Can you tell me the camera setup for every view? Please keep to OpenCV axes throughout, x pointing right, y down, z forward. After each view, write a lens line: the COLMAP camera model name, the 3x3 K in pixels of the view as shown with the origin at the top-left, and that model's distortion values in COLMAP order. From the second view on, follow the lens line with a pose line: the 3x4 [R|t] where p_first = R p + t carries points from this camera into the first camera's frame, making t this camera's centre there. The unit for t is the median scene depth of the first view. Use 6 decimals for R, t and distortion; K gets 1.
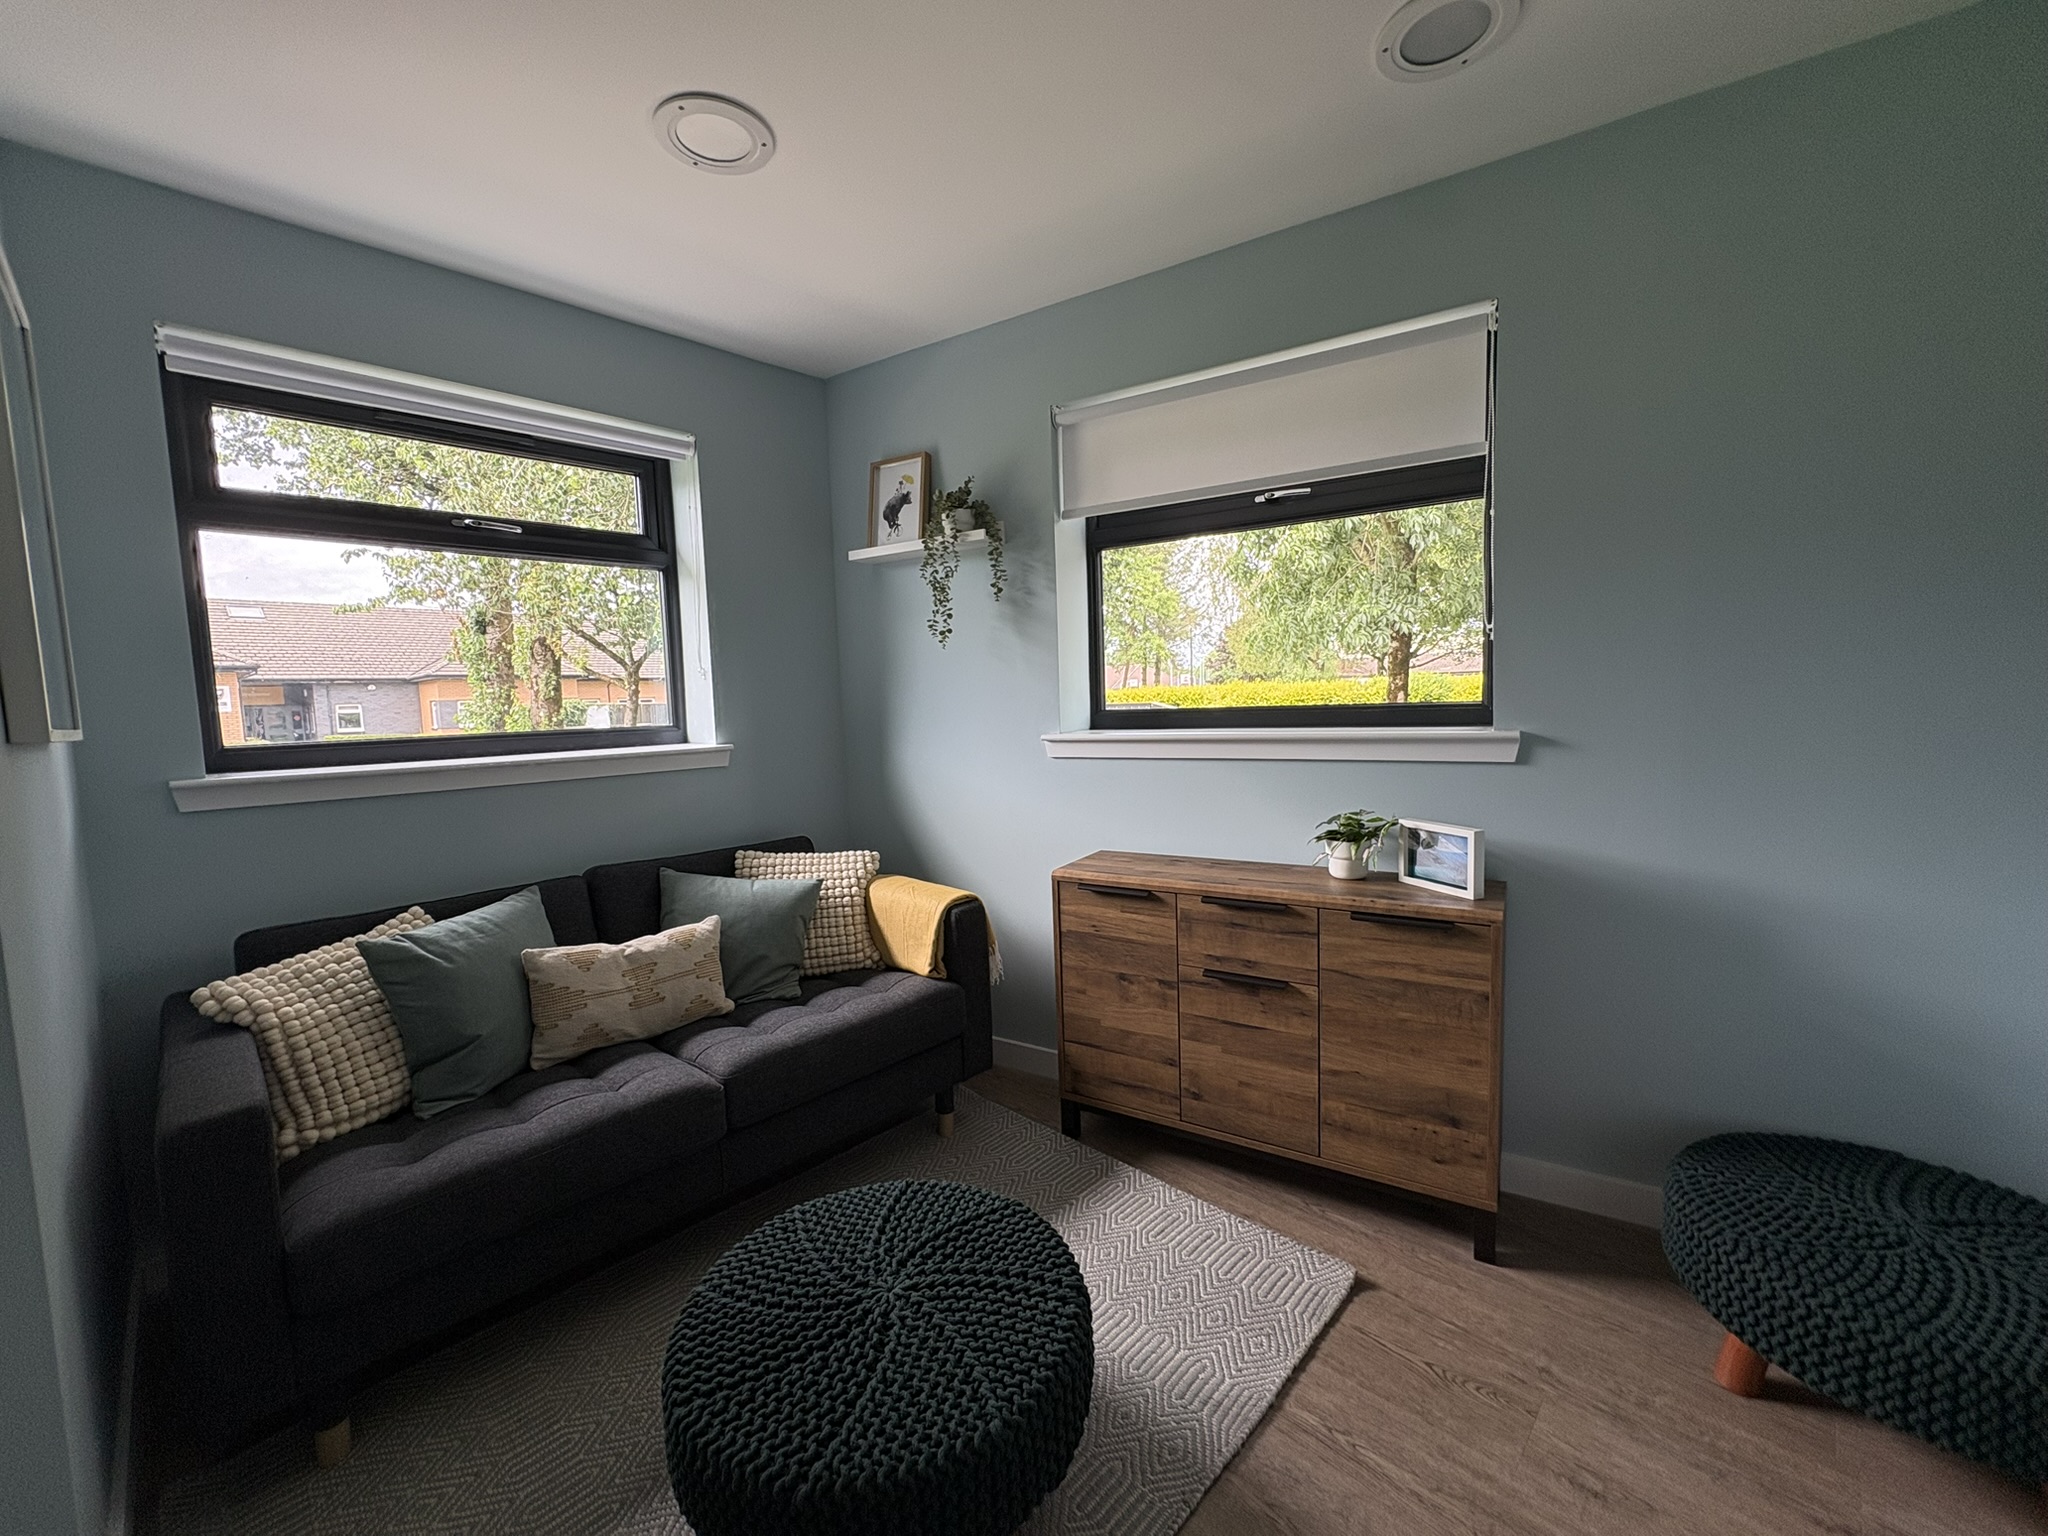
lens RADIAL K [[808.7, 0, 1025.1], [0, 808.7, 763.5], [0, 0, 1]] dist [-0.002967, 0.000134]
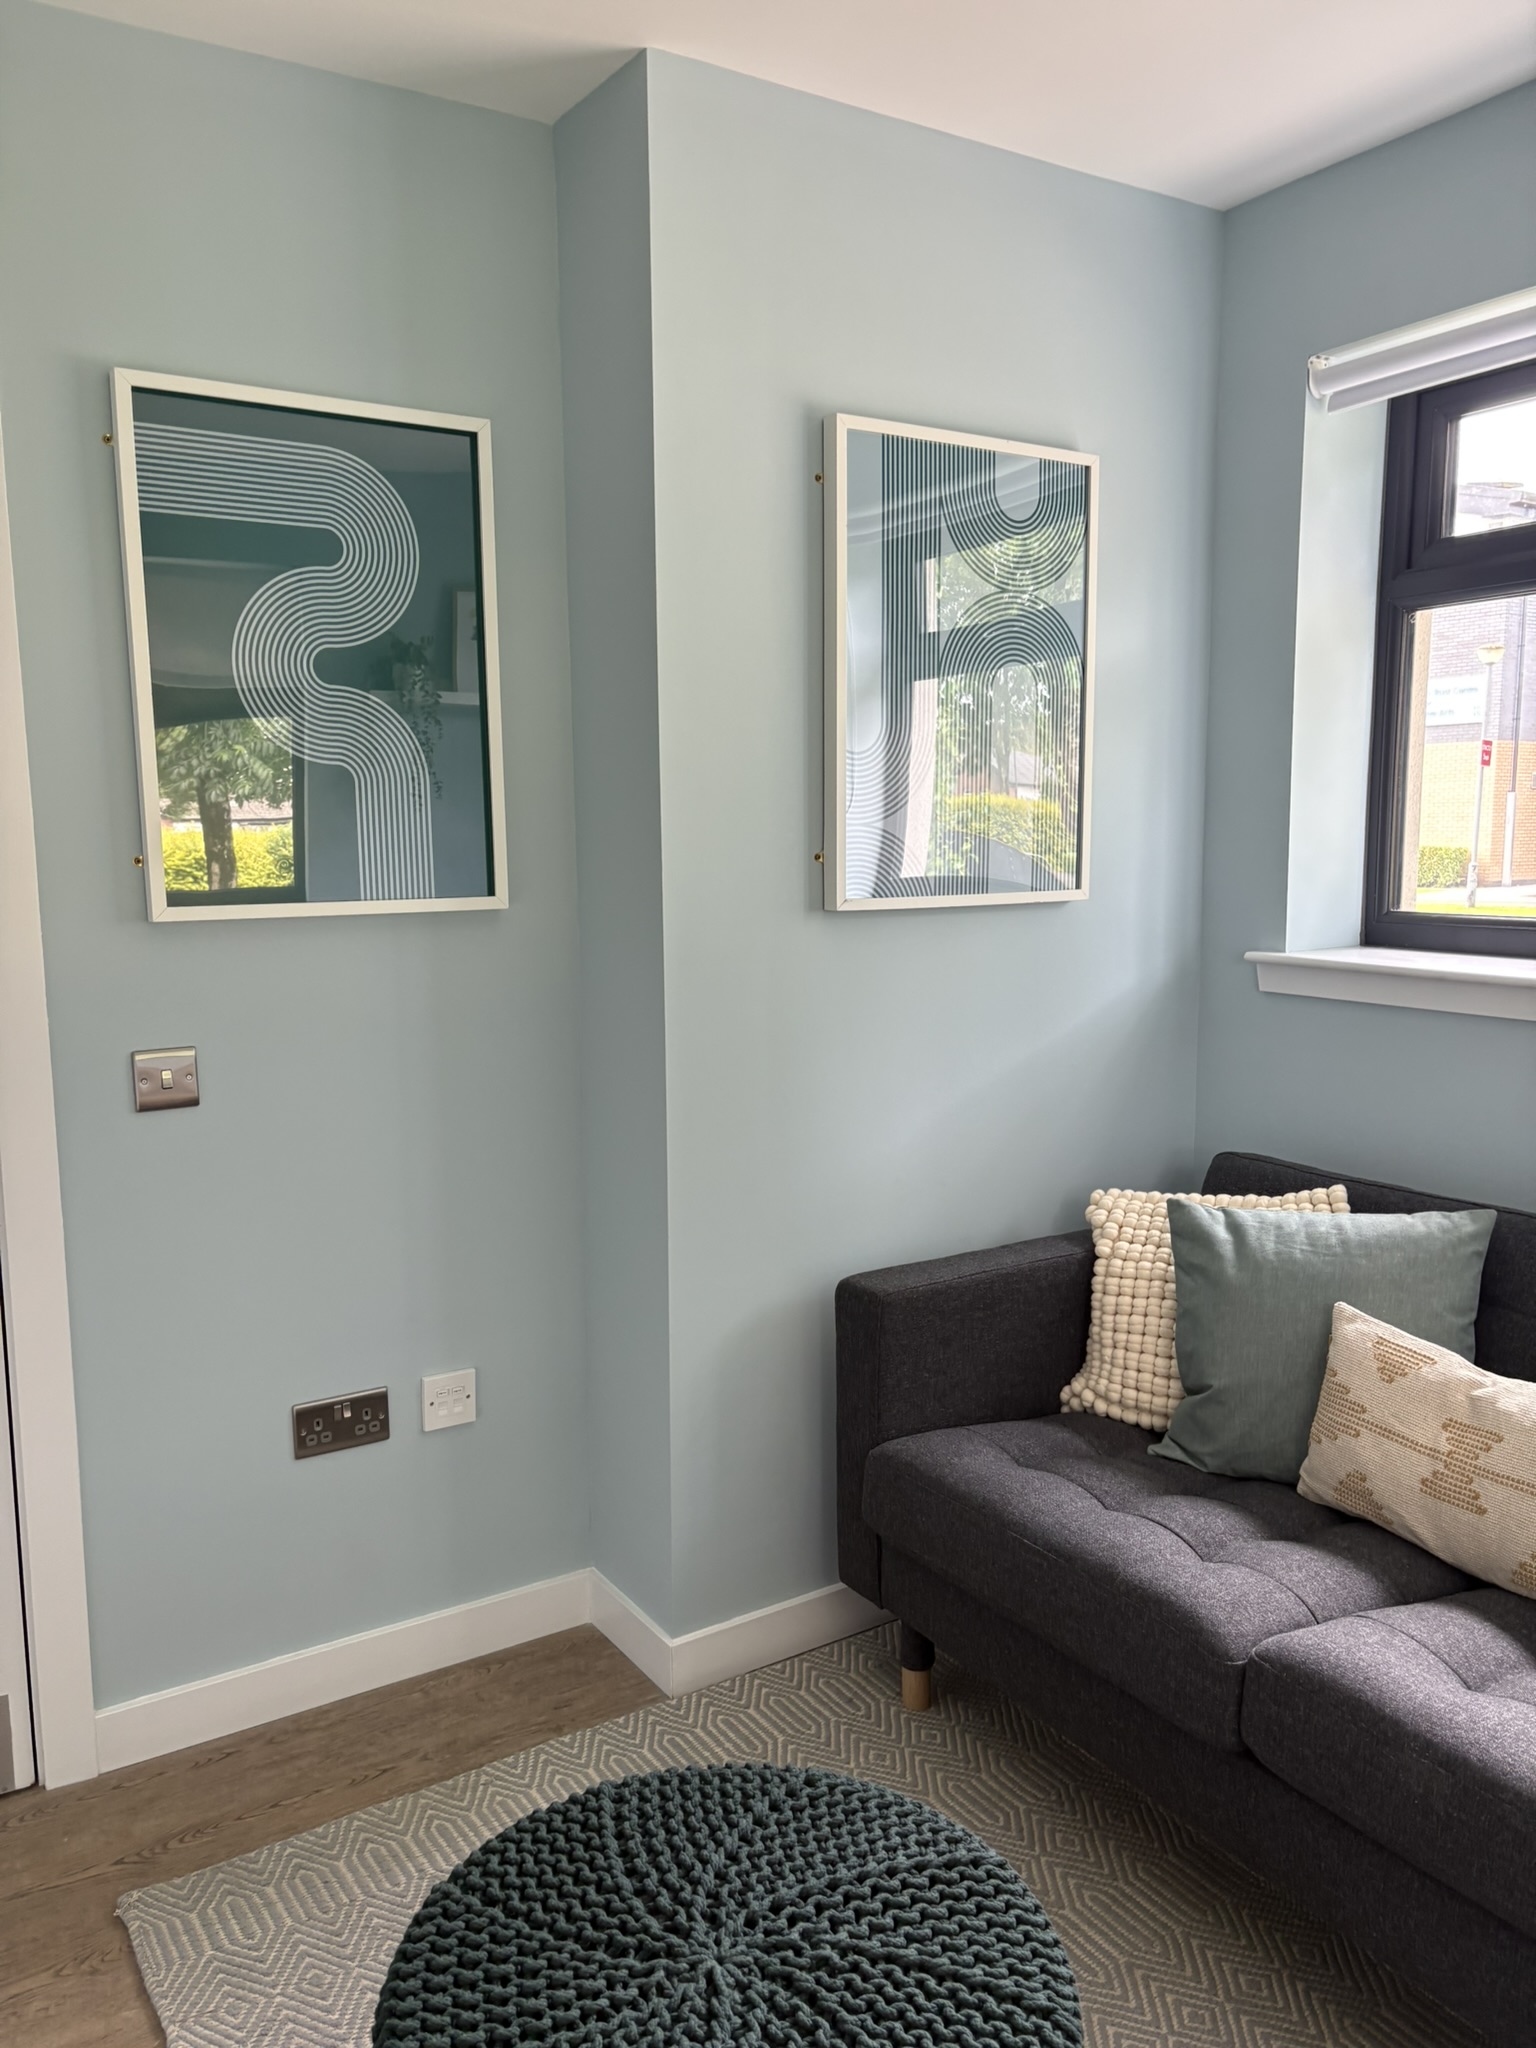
lens RADIAL K [[1545.0, 0, 762.3], [0, 1545.0, 1023.1], [0, 0, 1]] dist [0.041999, -0.051219]
pose [[-0.201104, 0.174163, -0.963963, 0.501841], [-0.059863, 0.980043, 0.189557, -0.151579], [0.977739, 0.095827, -0.186664, 0.728940]]
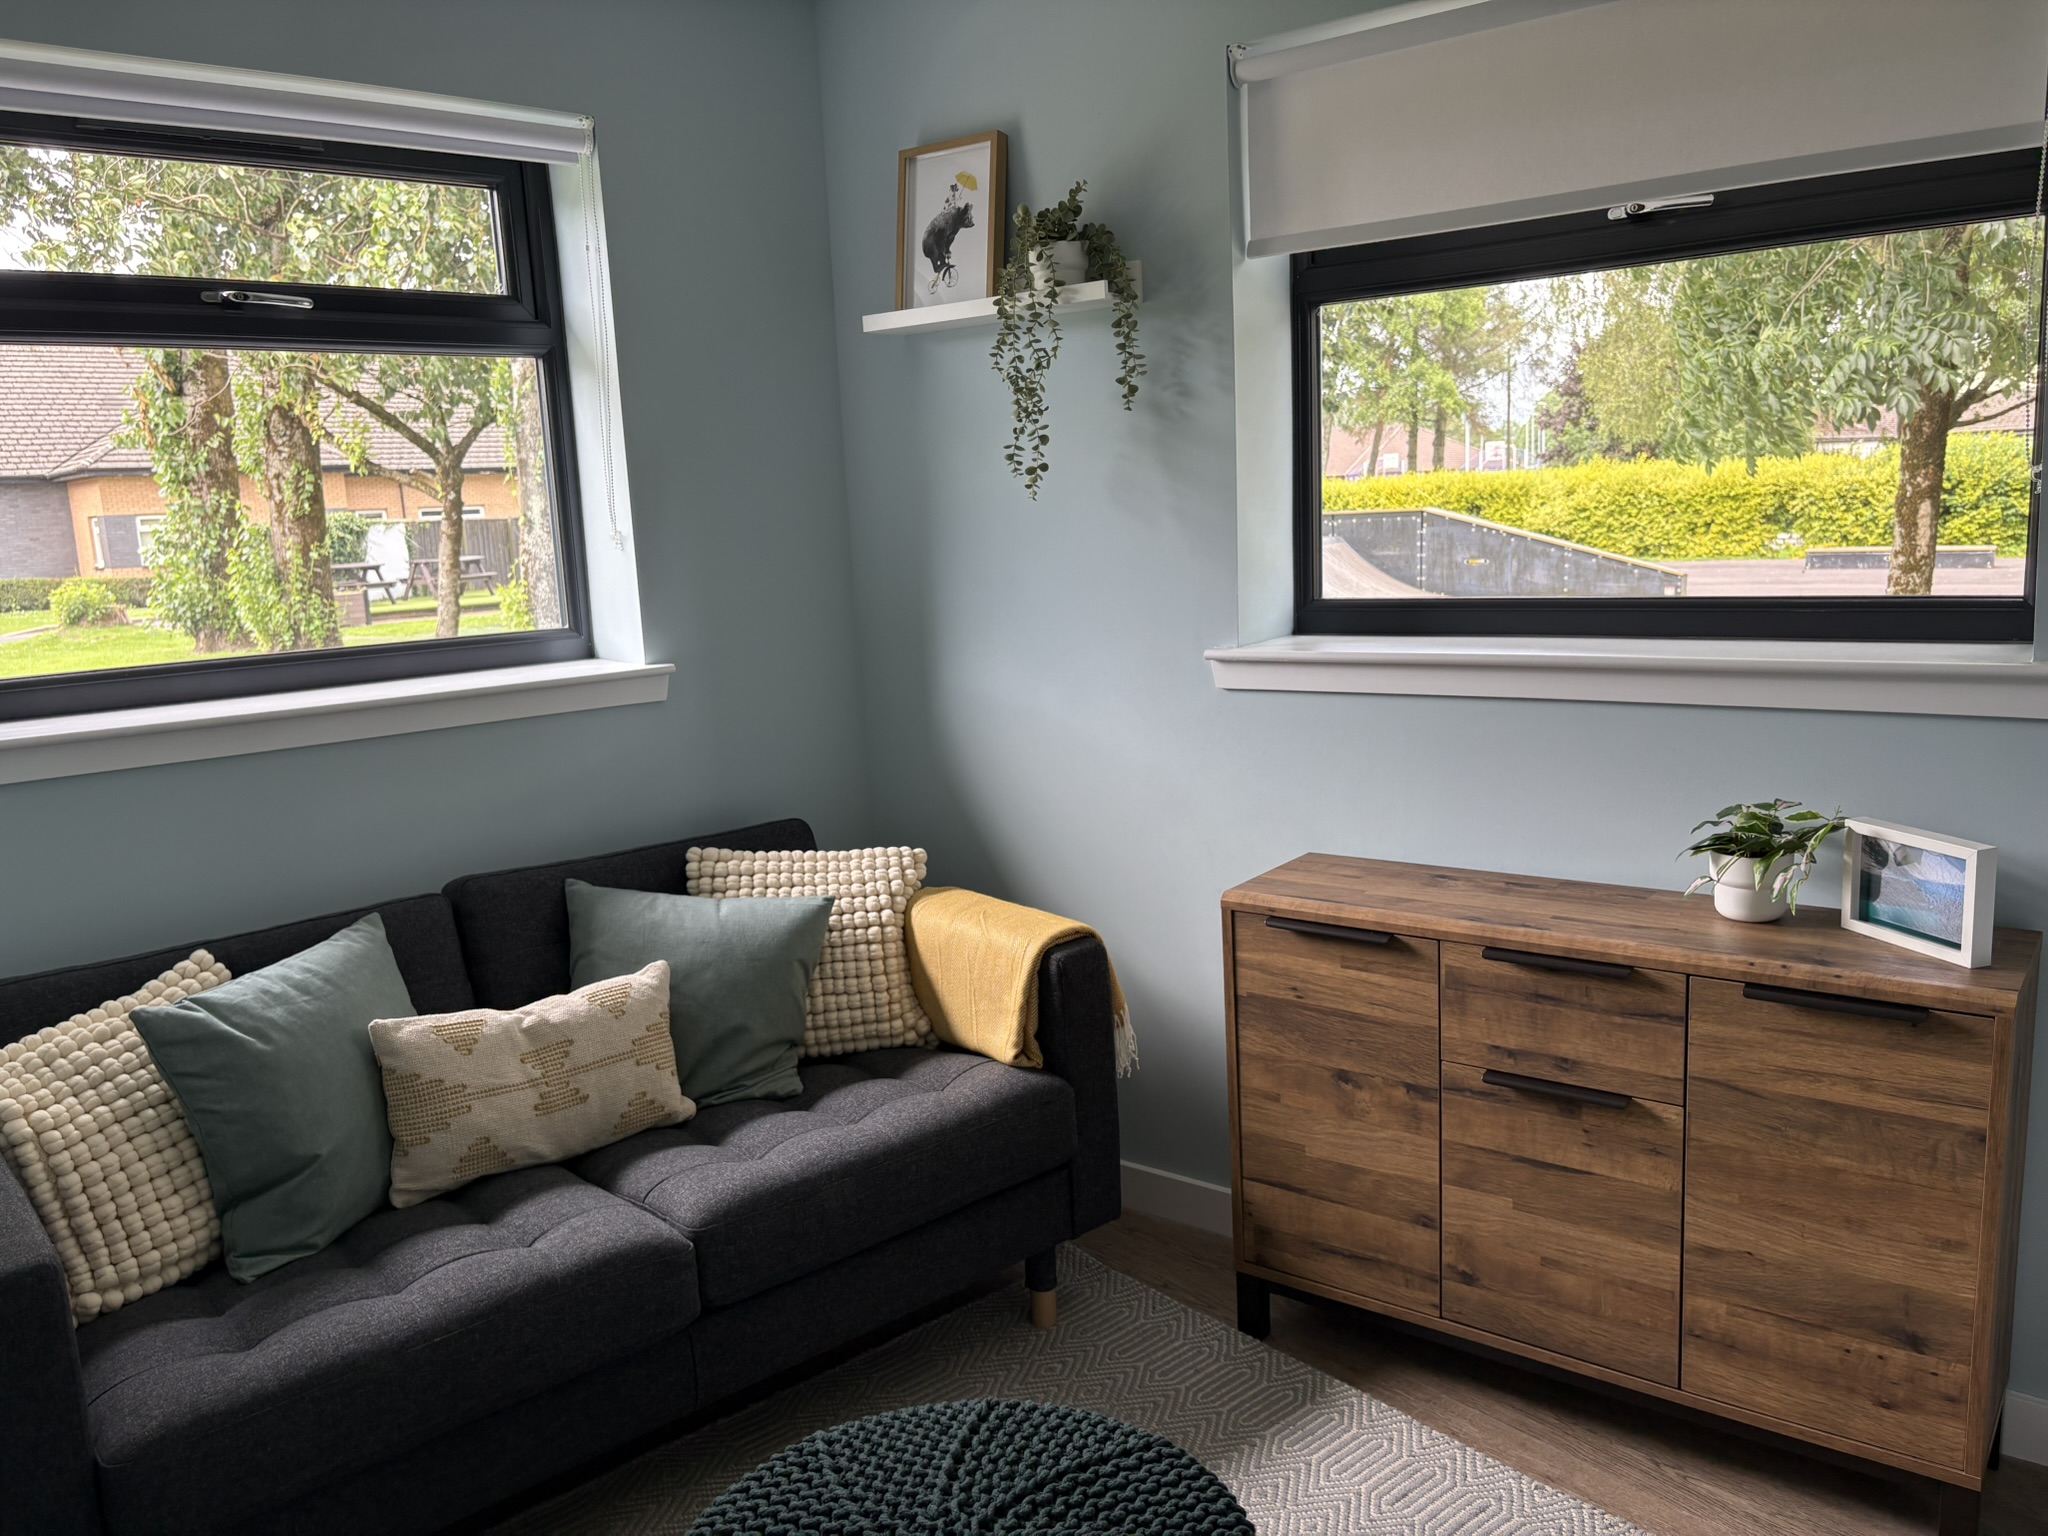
lens RADIAL K [[1545.0, 0, 1031.7], [0, 1545.0, 775.6], [0, 0, 1]] dist [0.041999, -0.051219]
pose [[0.995754, 0.002995, -0.092003, -0.001889], [0.006364, 0.994839, 0.101266, -0.071025], [0.091832, -0.101422, 0.990596, -0.115919]]
